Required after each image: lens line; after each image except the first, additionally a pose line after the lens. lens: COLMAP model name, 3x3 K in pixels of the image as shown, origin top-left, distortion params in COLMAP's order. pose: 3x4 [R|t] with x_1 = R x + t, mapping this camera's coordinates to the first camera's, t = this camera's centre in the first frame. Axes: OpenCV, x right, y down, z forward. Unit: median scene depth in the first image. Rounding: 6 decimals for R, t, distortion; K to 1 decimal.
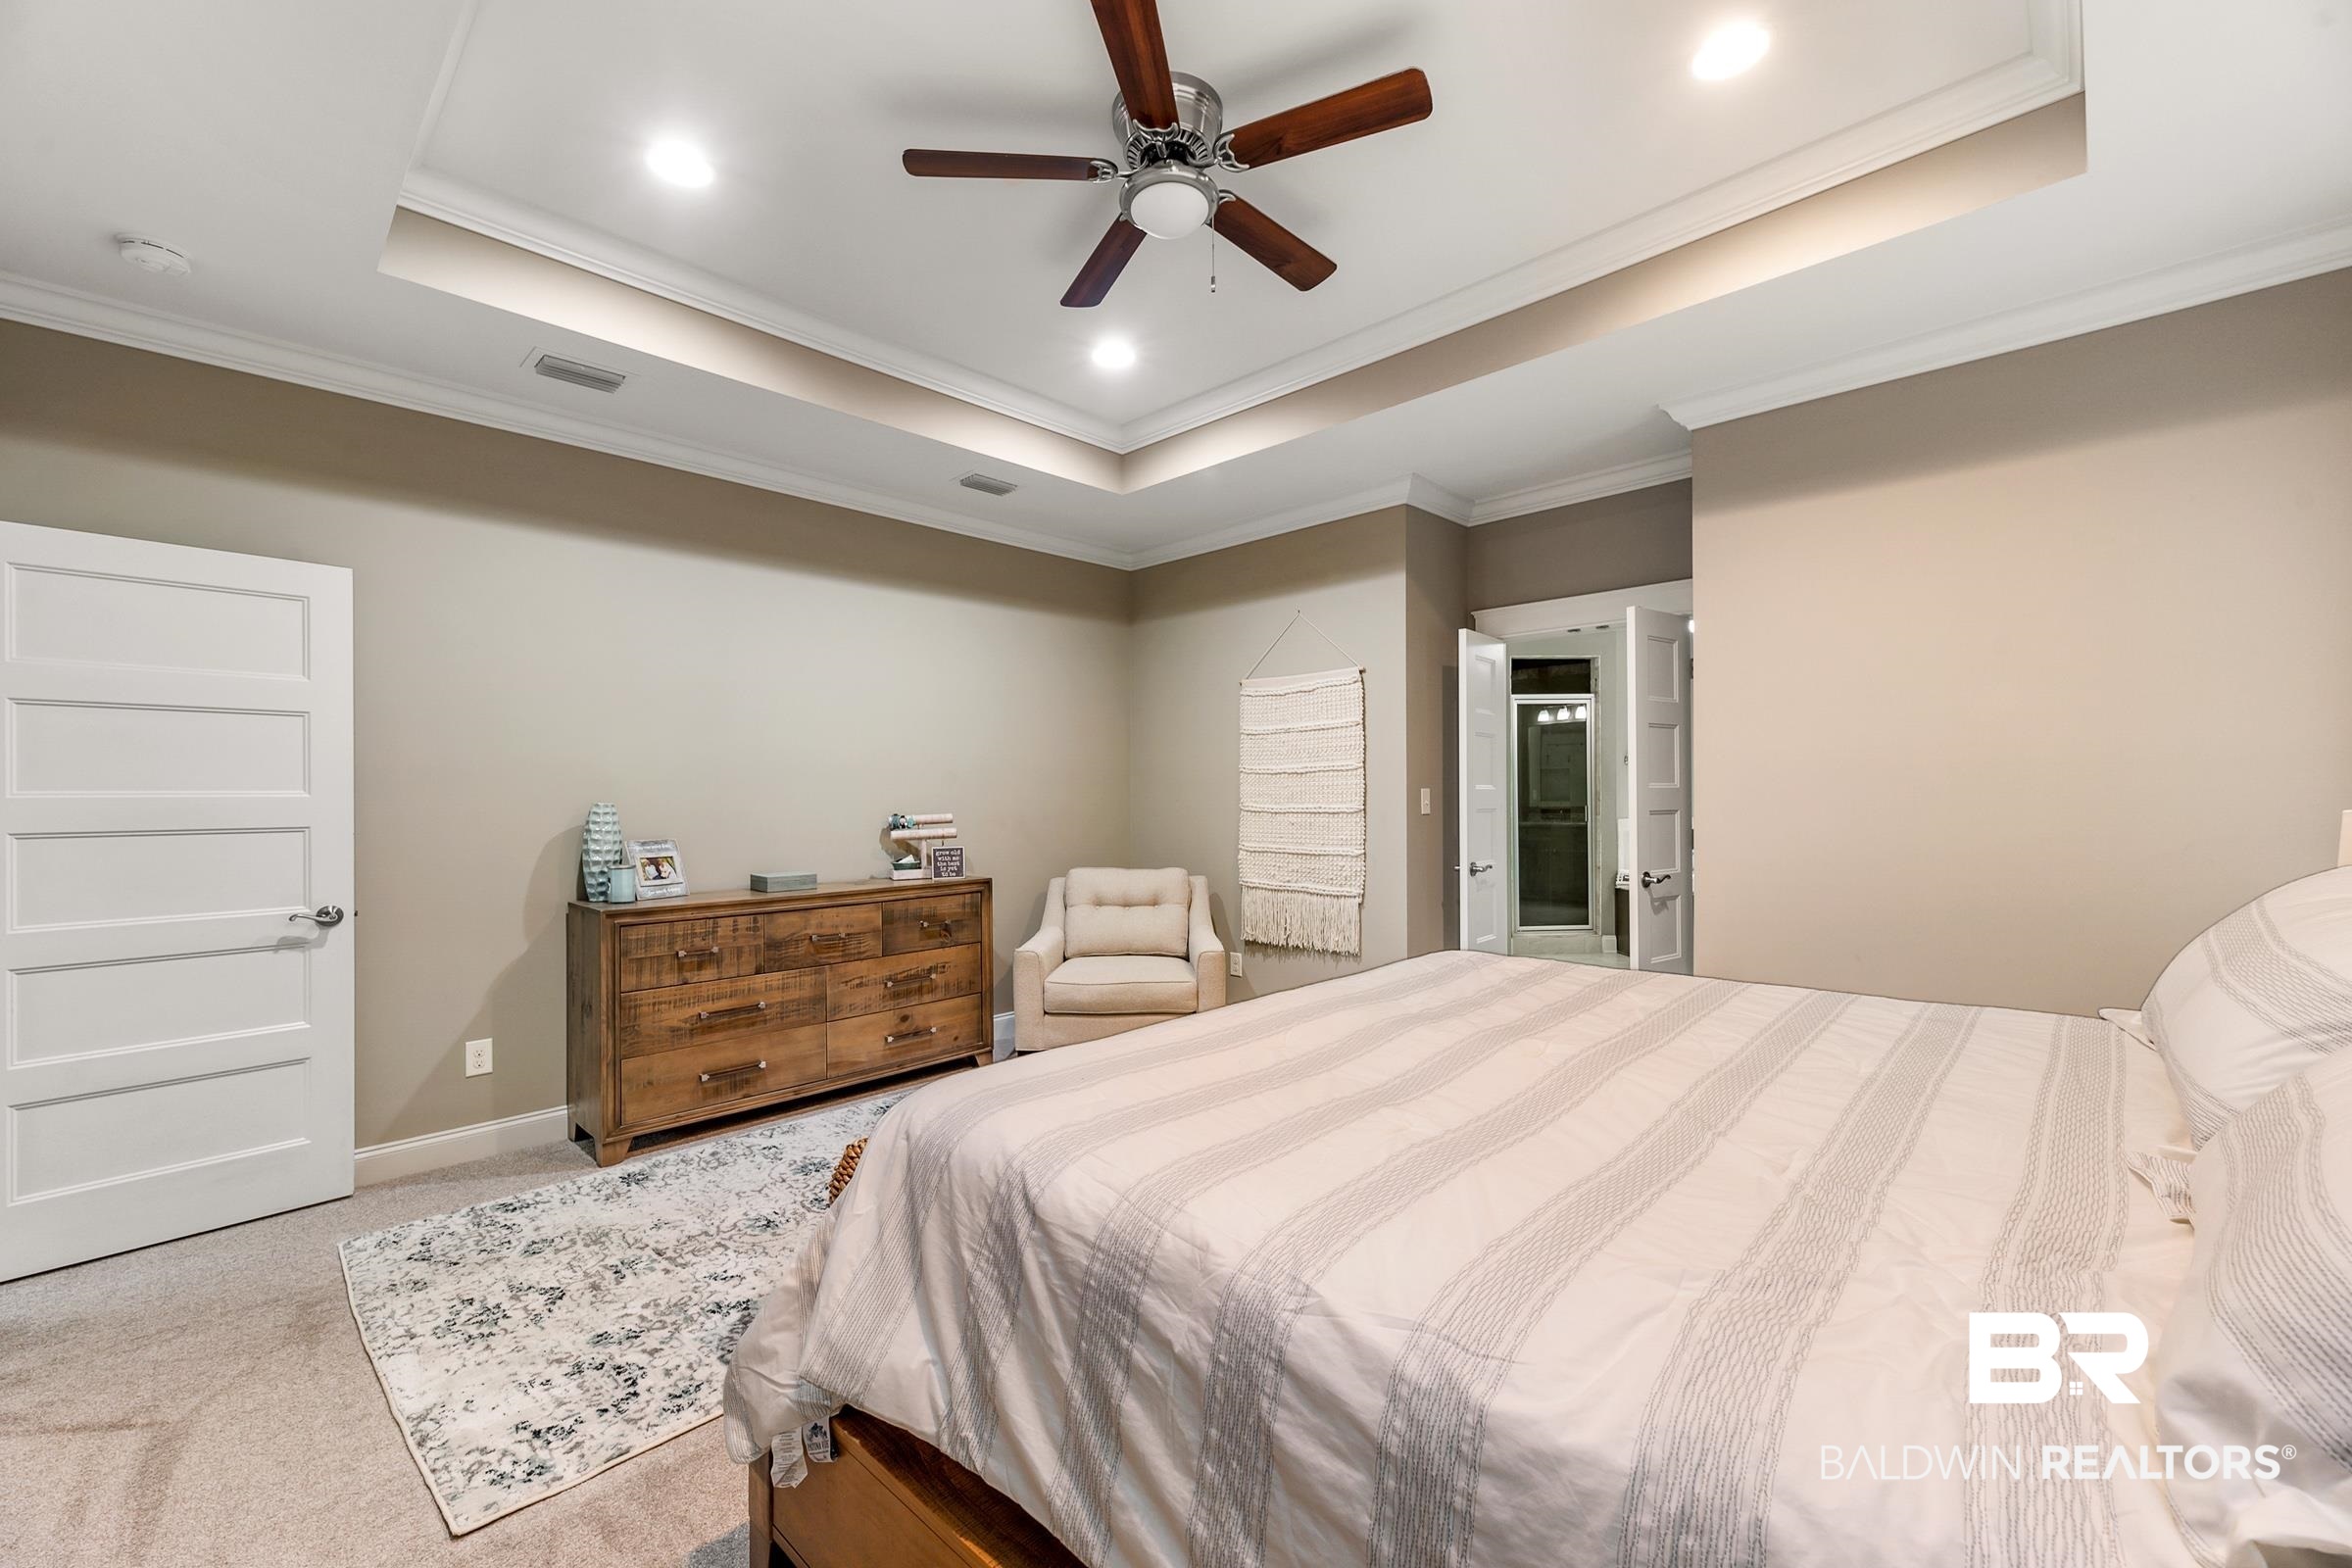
lens RADIAL K [[957.8, 0, 1201.5], [0, 957.8, 793.0], [0, 0, 1]] dist [-0.000574, -0.000128]
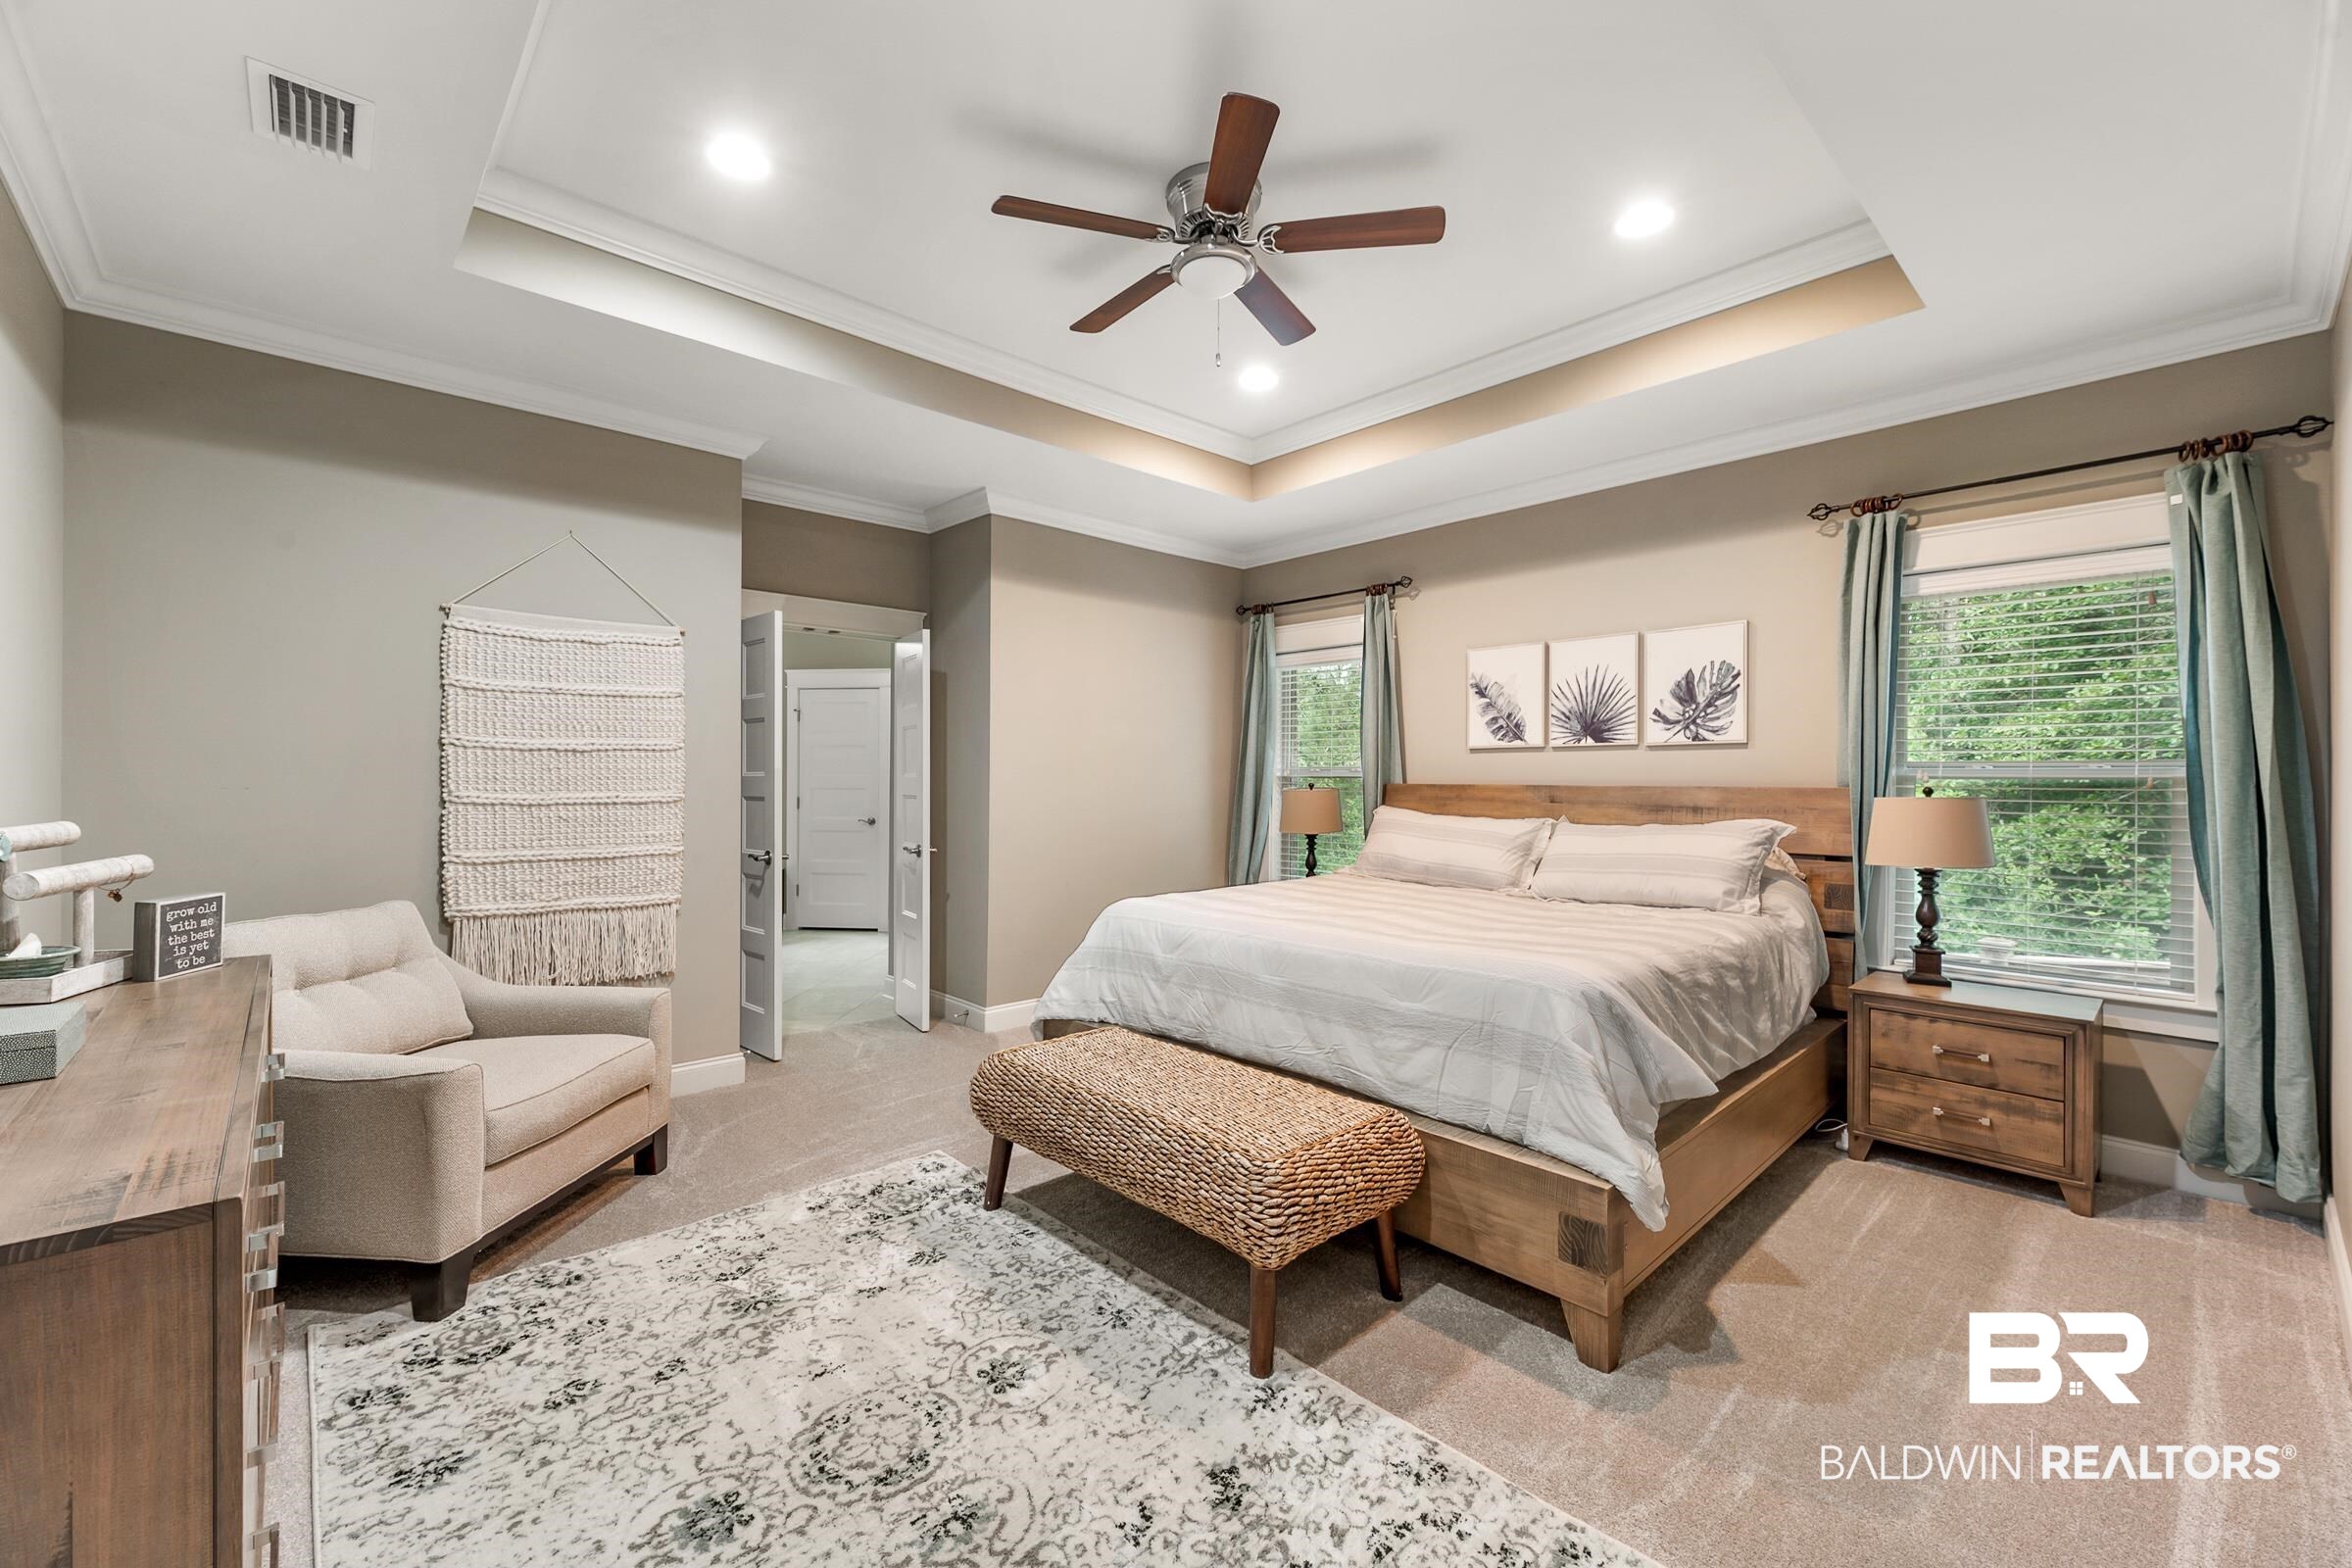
lens RADIAL K [[928.1, 0, 1170.1], [0, 928.1, 792.1], [0, 0, 1]] dist [0.000851, -0.000142]
pose [[0.067390, -0.002989, 0.997722, -0.615629], [-0.004565, 0.999984, 0.003304, 0.006814], [-0.997716, -0.004778, 0.067375, 0.517145]]
